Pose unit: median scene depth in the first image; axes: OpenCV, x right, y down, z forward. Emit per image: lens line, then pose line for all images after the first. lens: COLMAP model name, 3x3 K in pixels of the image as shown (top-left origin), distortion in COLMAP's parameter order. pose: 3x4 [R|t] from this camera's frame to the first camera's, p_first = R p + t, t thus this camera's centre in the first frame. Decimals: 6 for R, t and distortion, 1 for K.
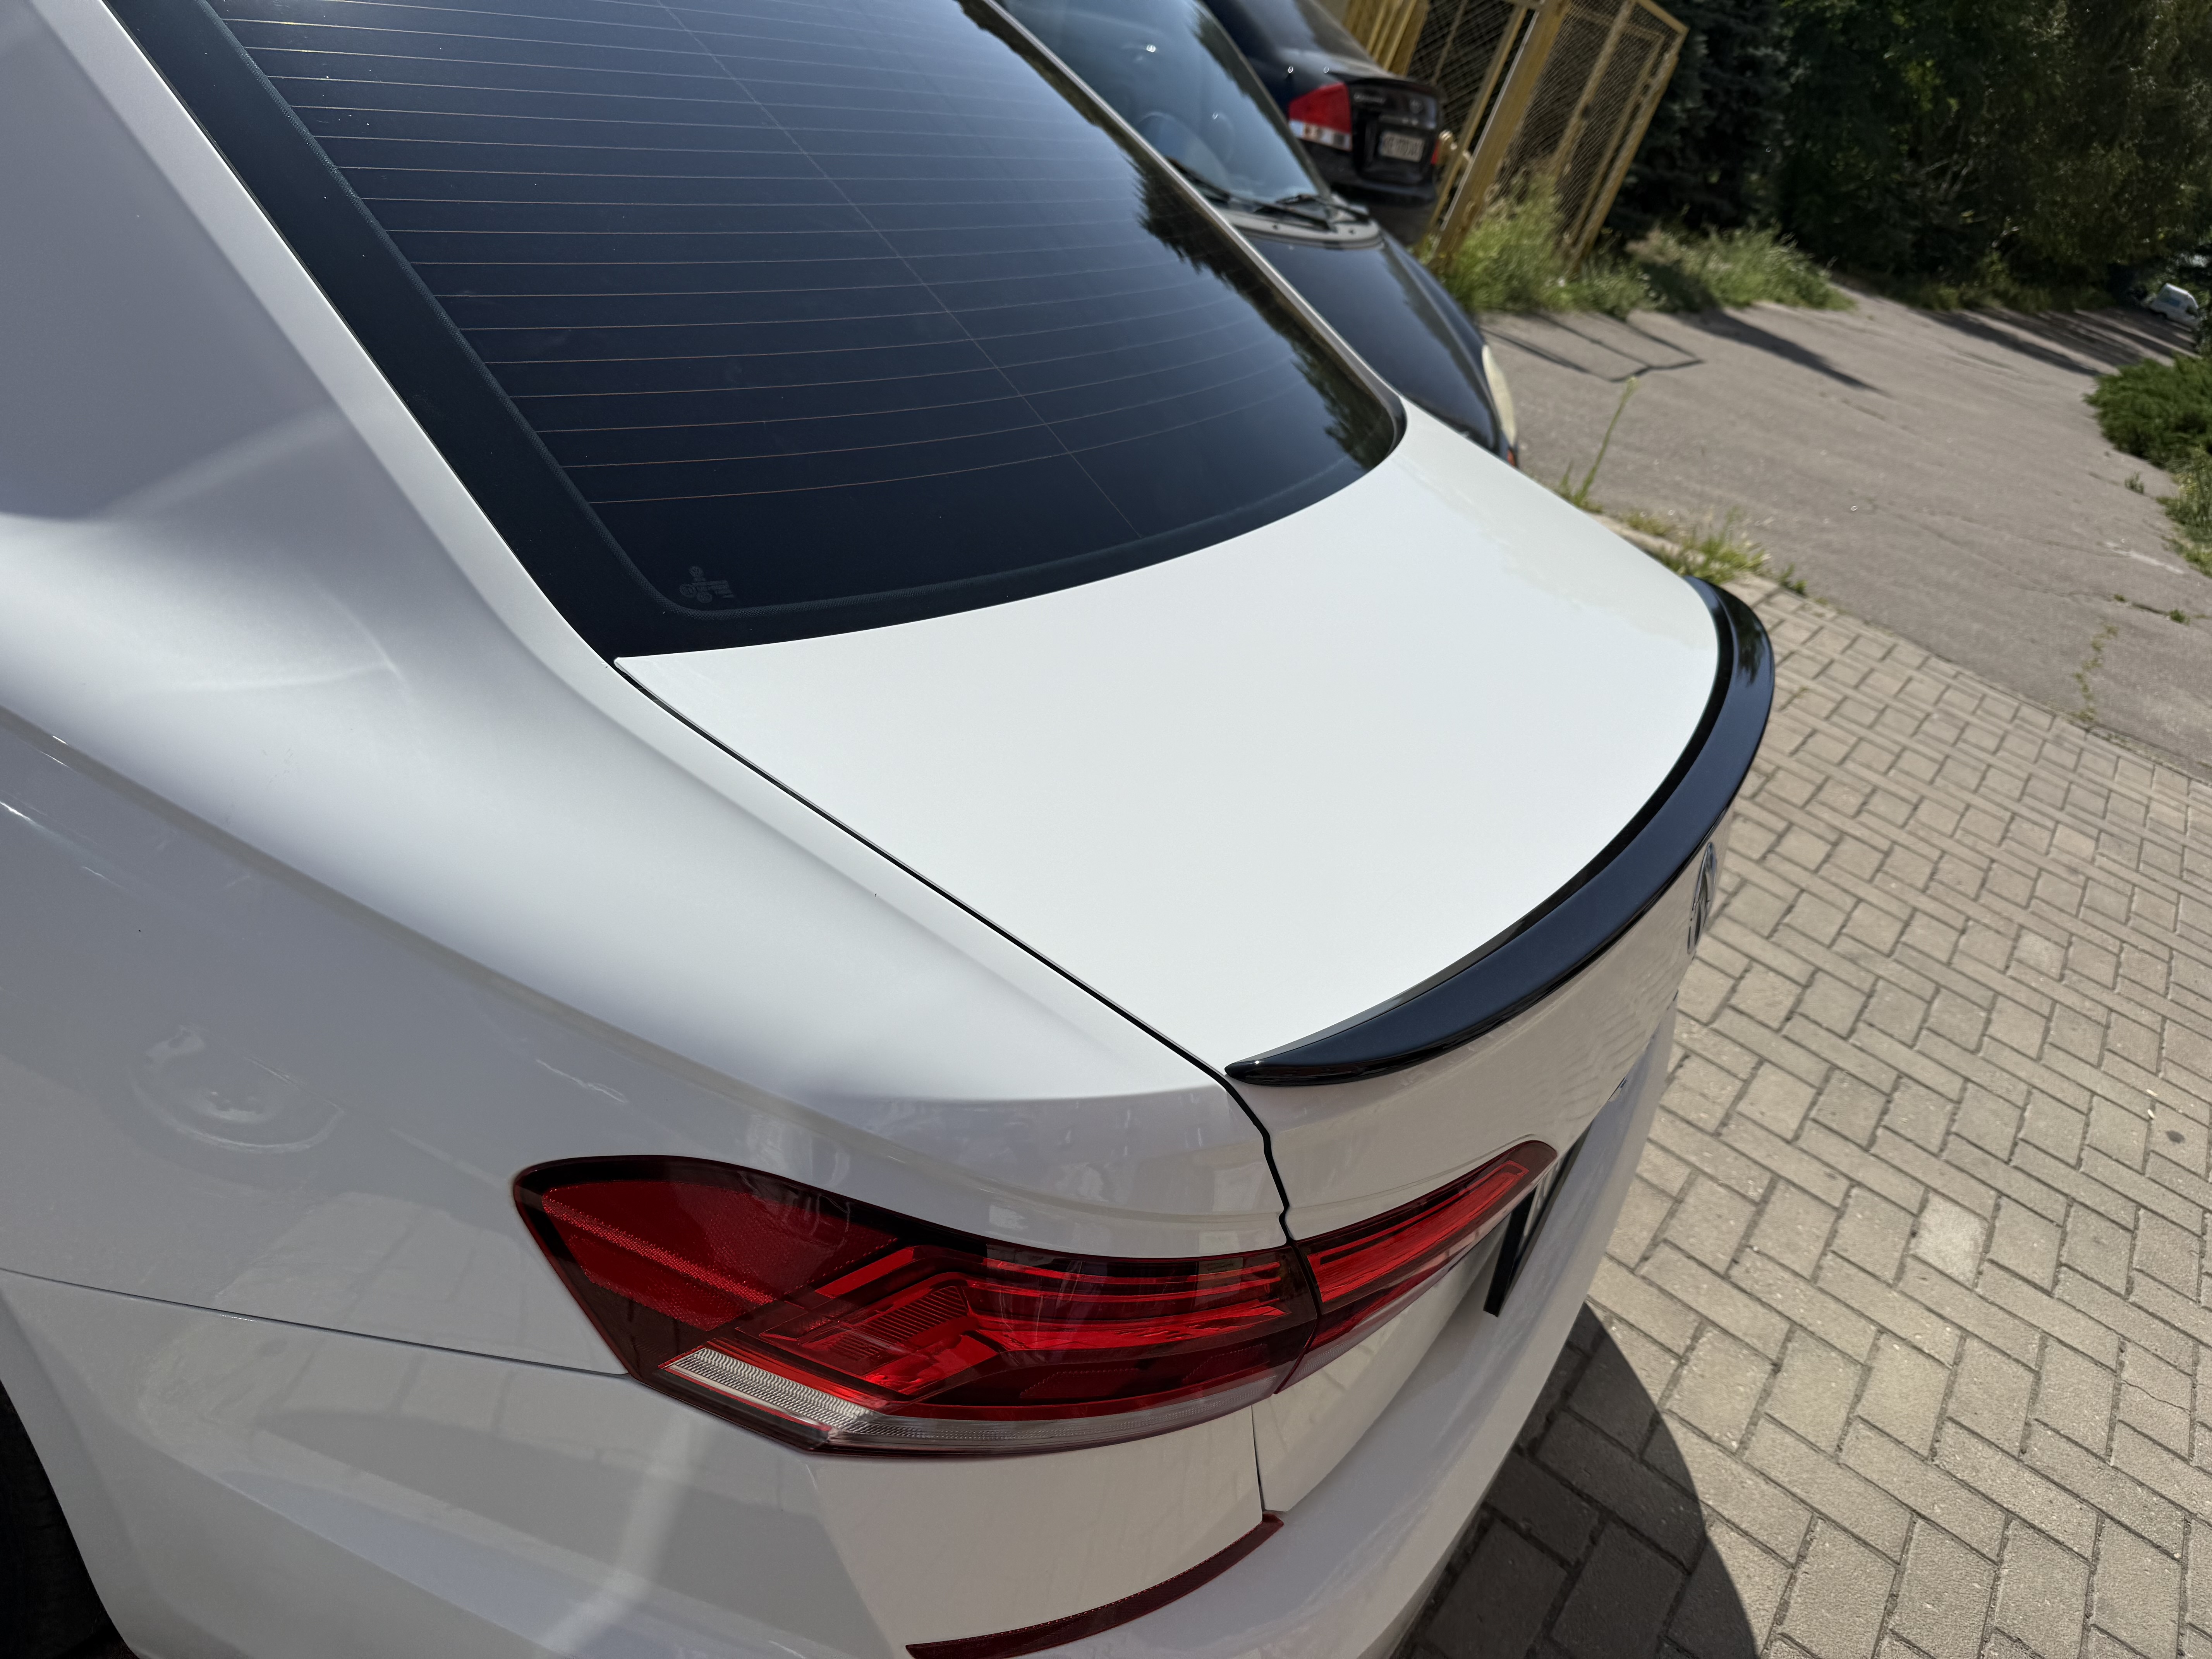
lens RADIAL K [[1535.4, 0, 1151.6], [0, 1535.4, 824.9], [0, 0, 1]] dist [-0.005387, -0.009515]
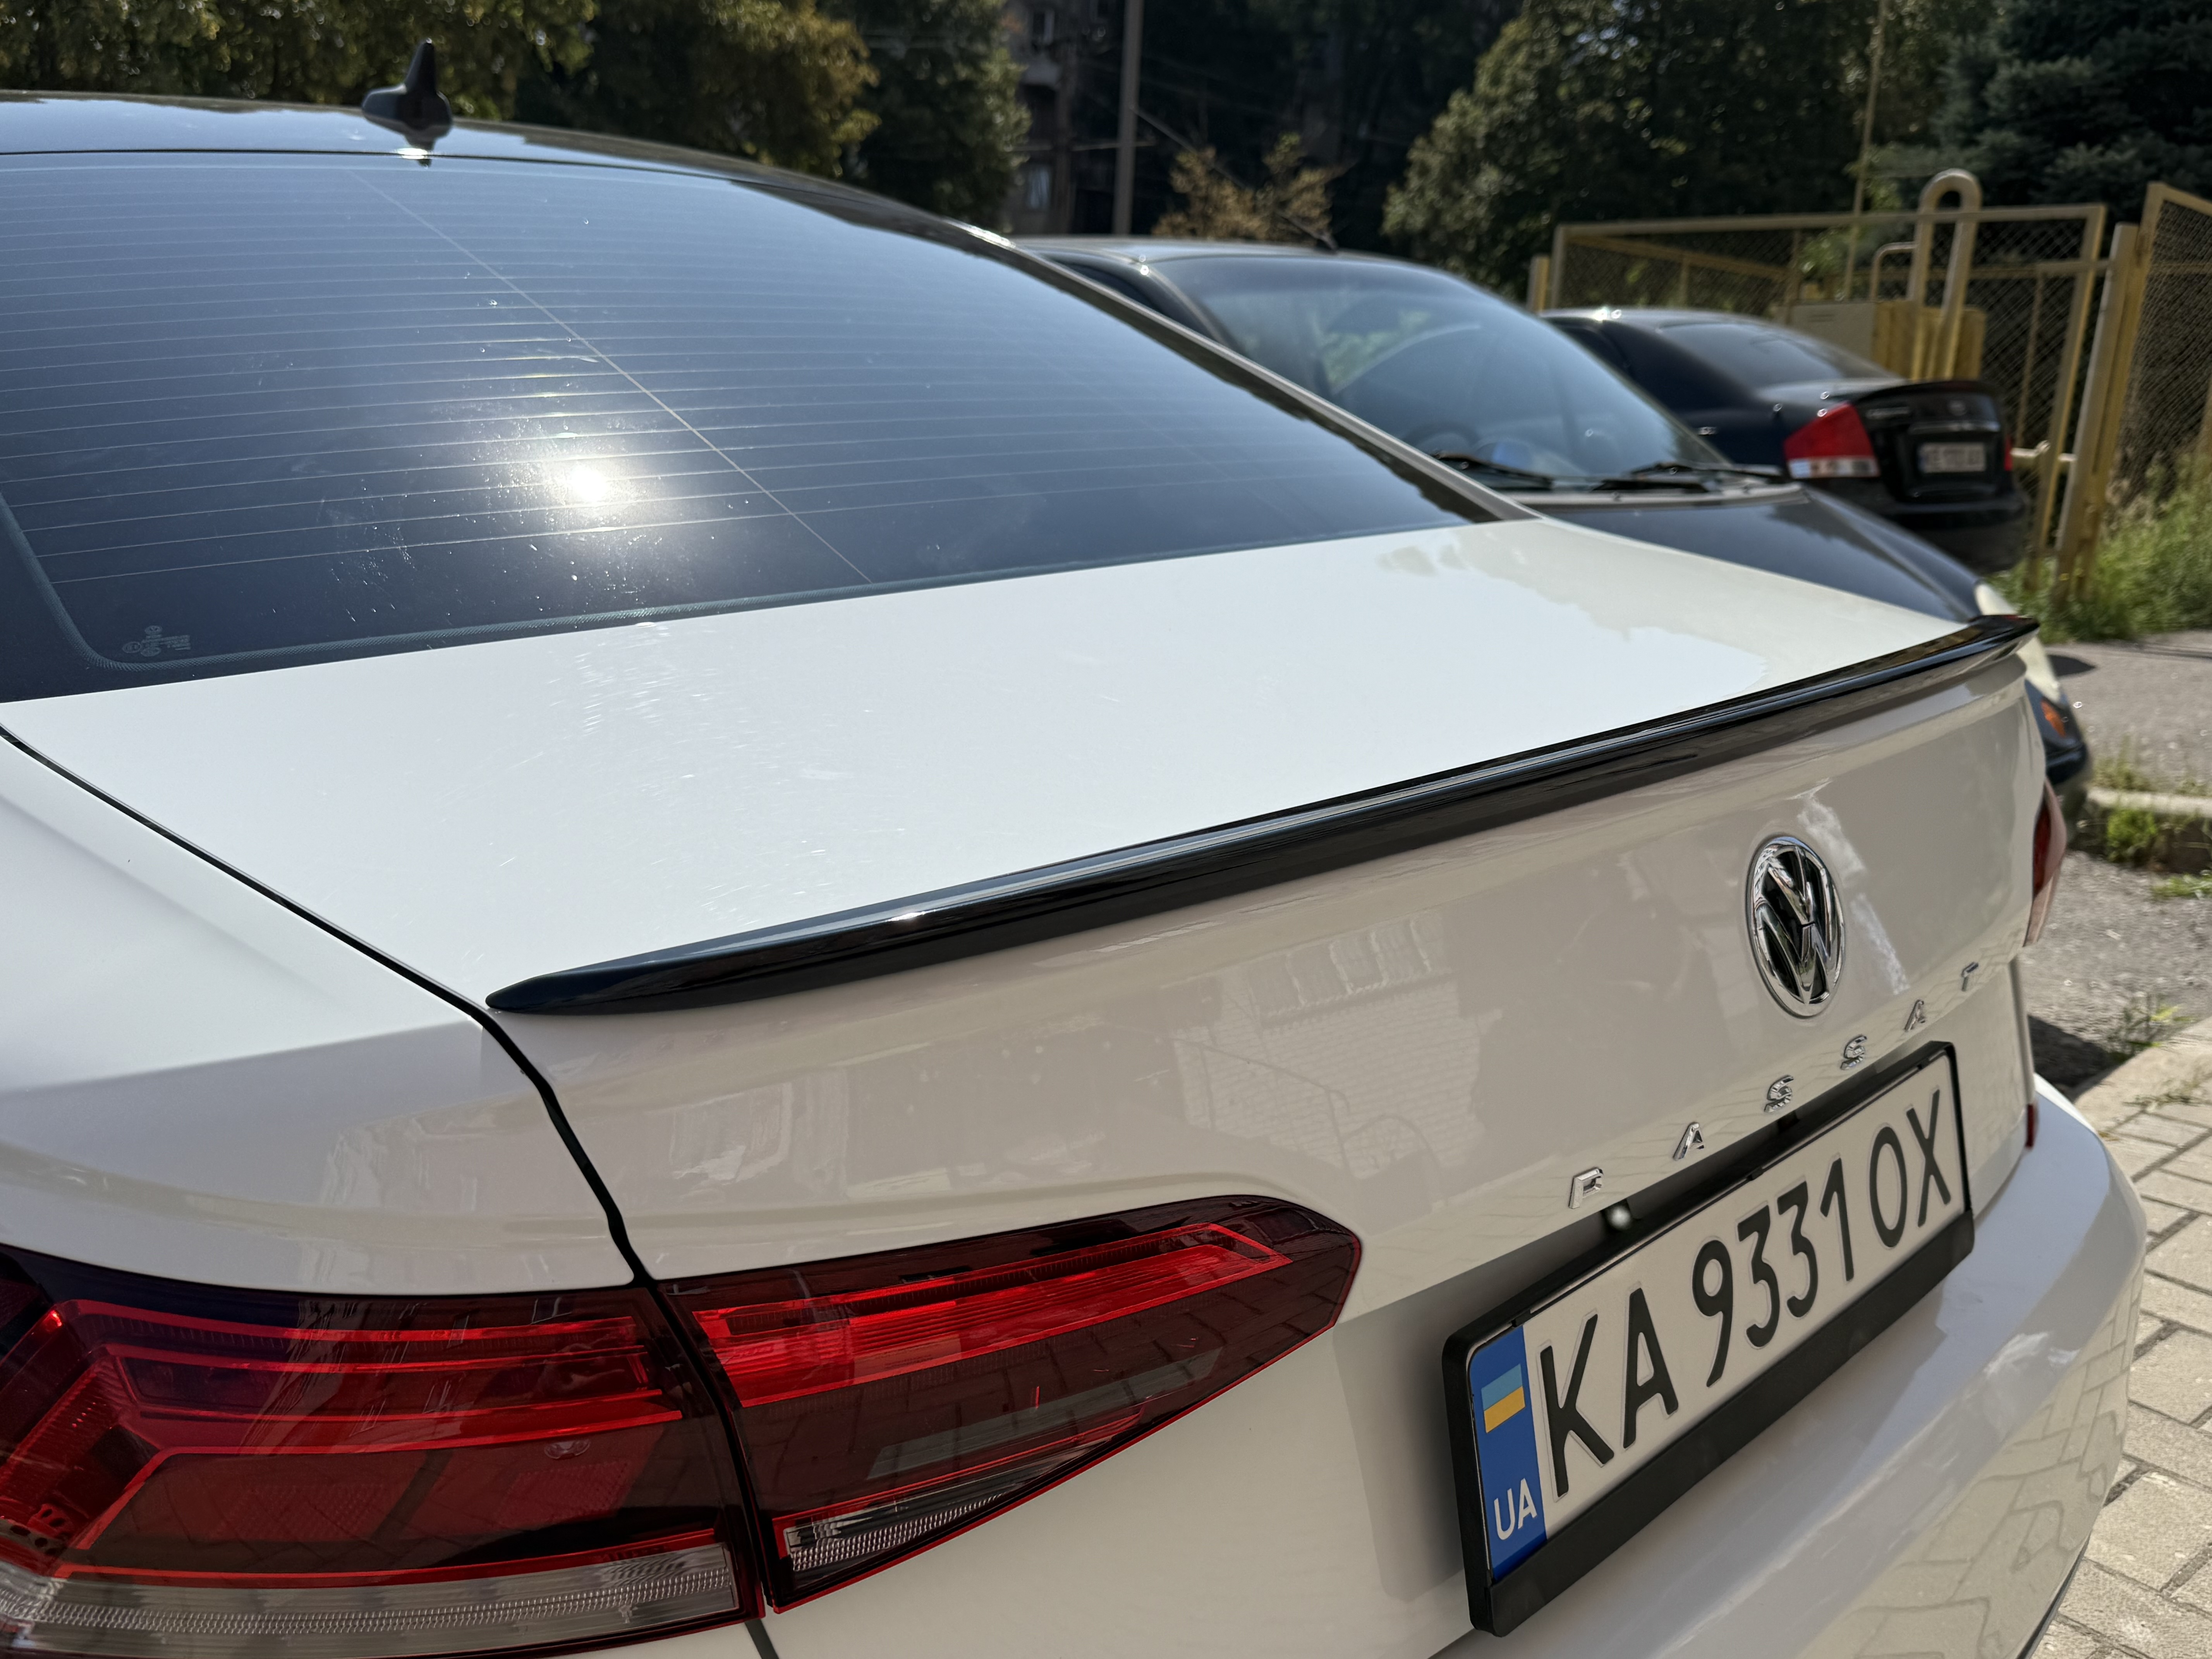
lens RADIAL K [[1945.5, 0, 1193.1], [0, 1945.5, 839.7], [0, 0, 1]] dist [-0.002610, -0.007787]
pose [[0.930917, -0.216392, -0.294224, 0.119736], [0.109983, 0.934281, -0.339150, 0.083434], [0.348277, 0.283361, 0.893538, 0.067552]]
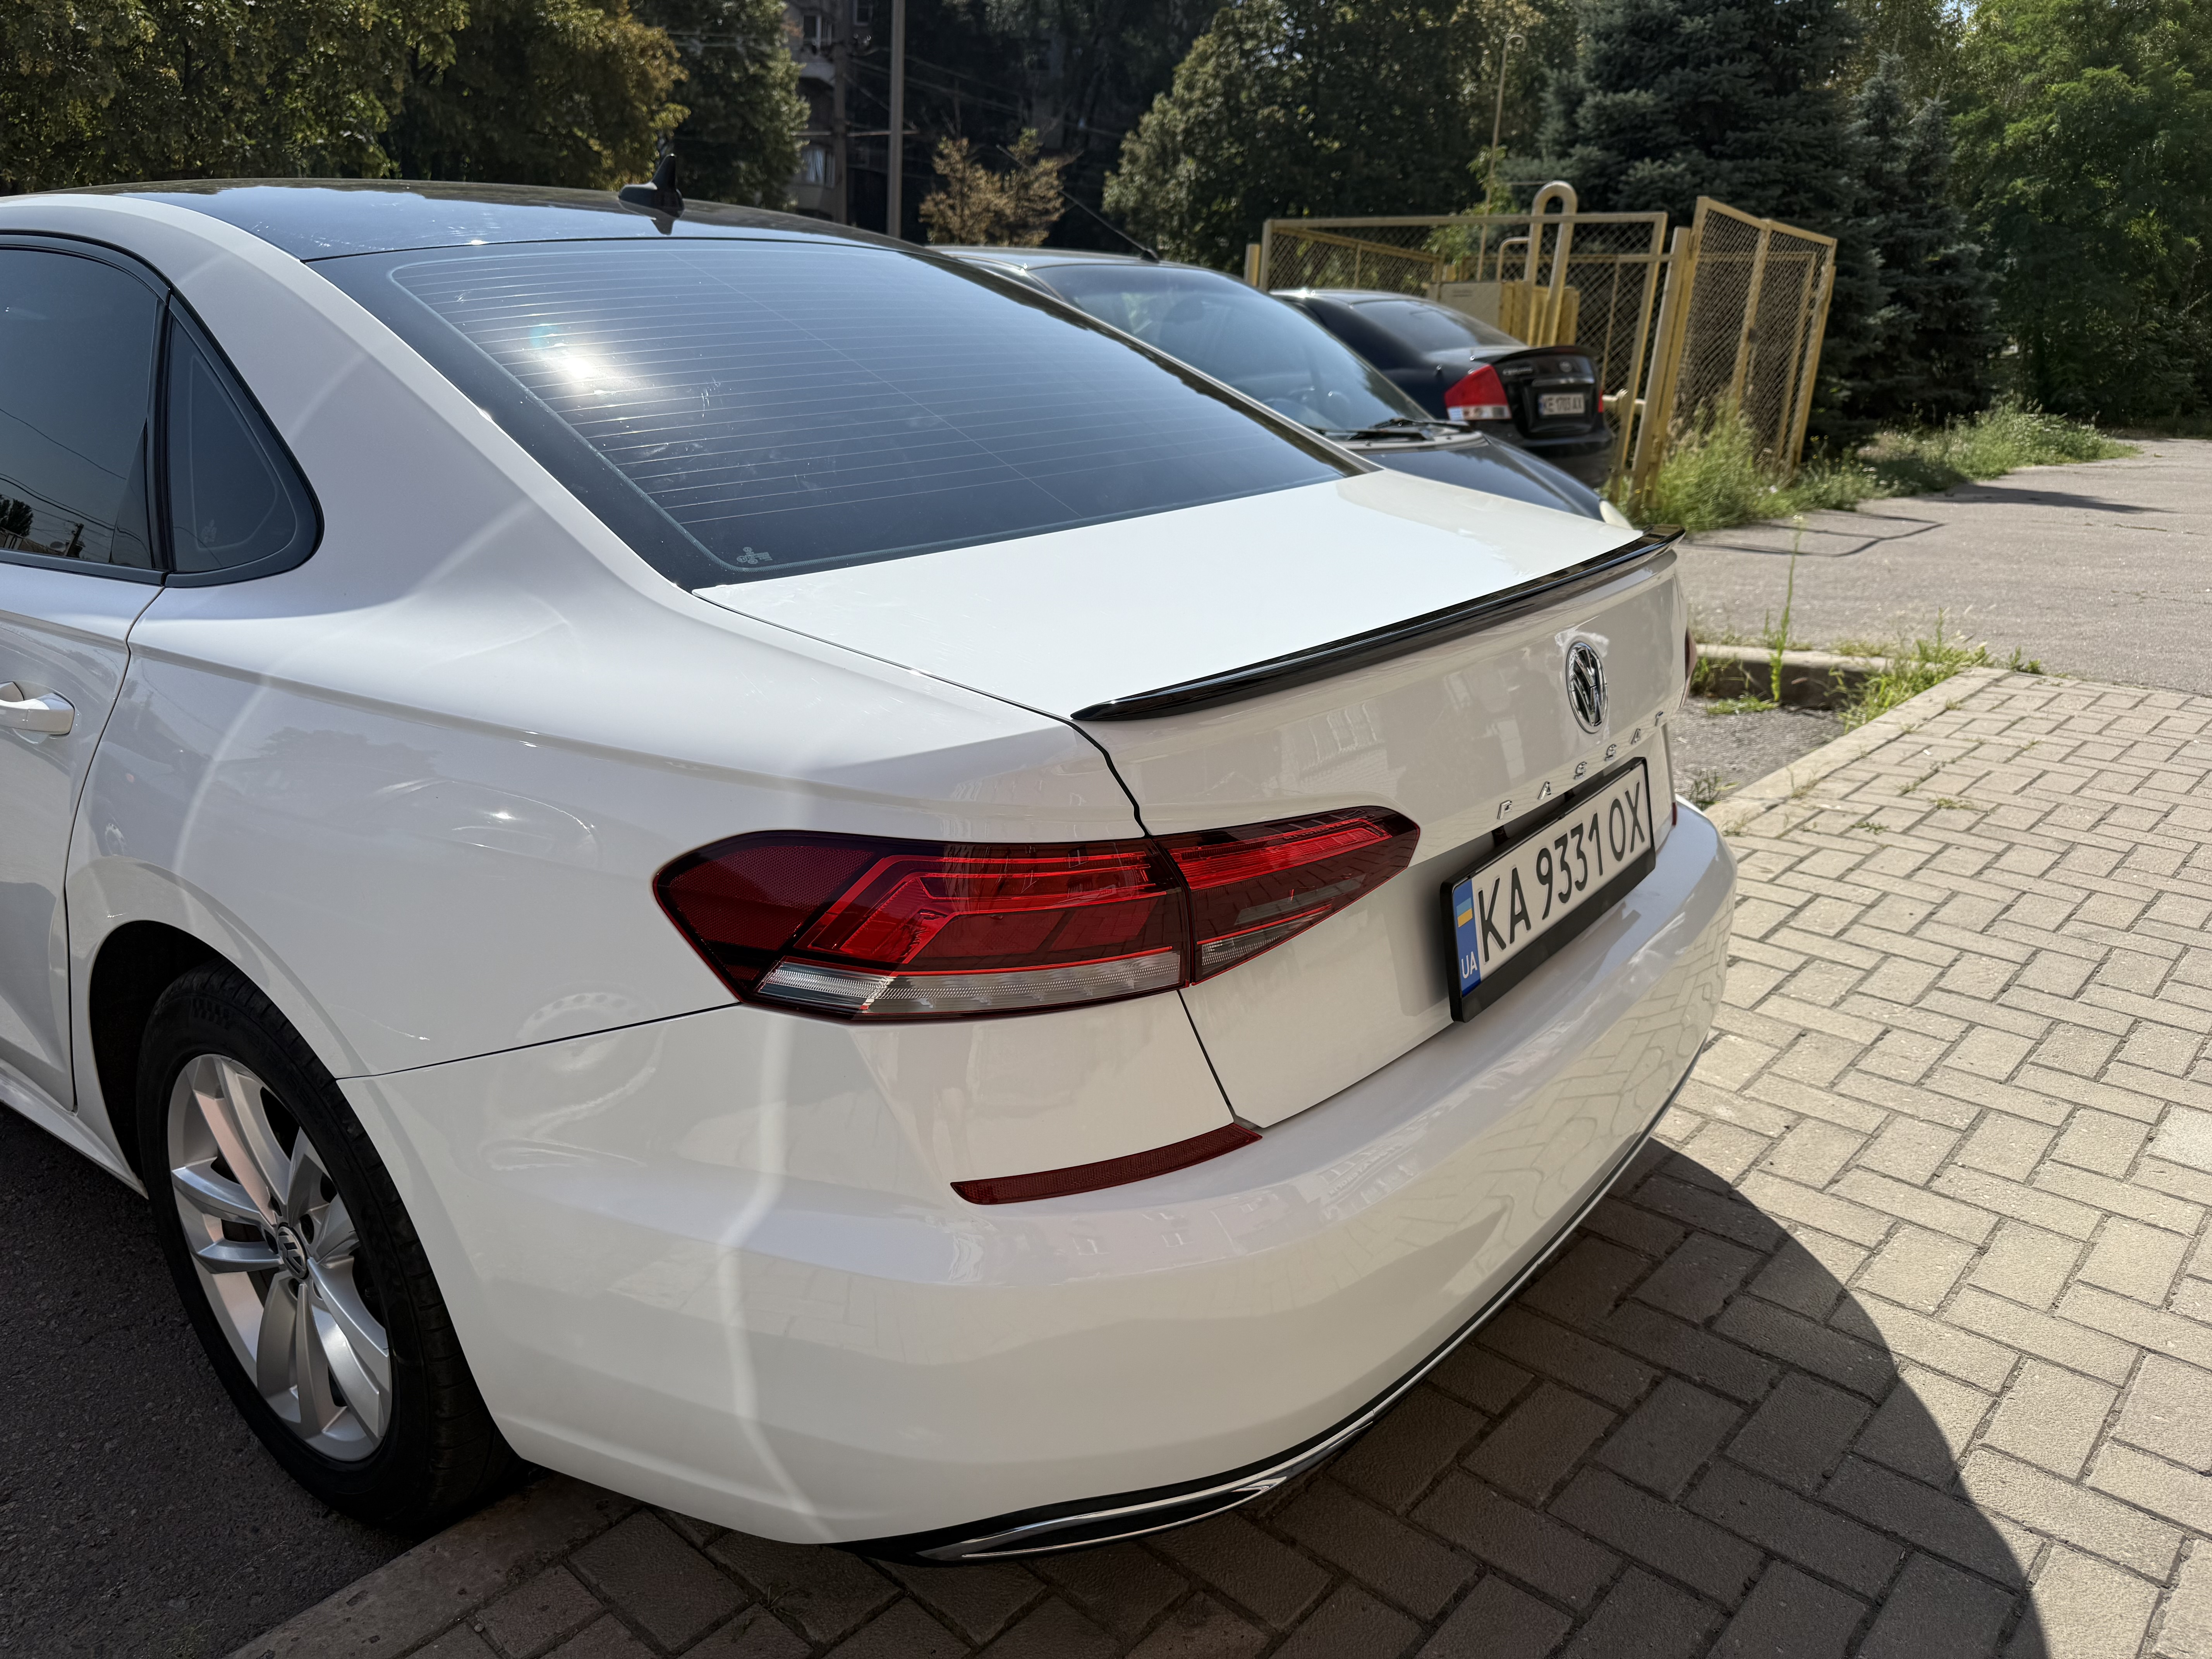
lens RADIAL K [[1535.4, 0, 1151.6], [0, 1535.4, 824.9], [0, 0, 1]] dist [-0.005387, -0.009515]
pose [[0.954561, -0.223495, -0.197137, 0.079209], [0.172316, 0.953632, -0.246764, 0.129664], [0.243146, 0.201582, 0.948812, -0.075990]]
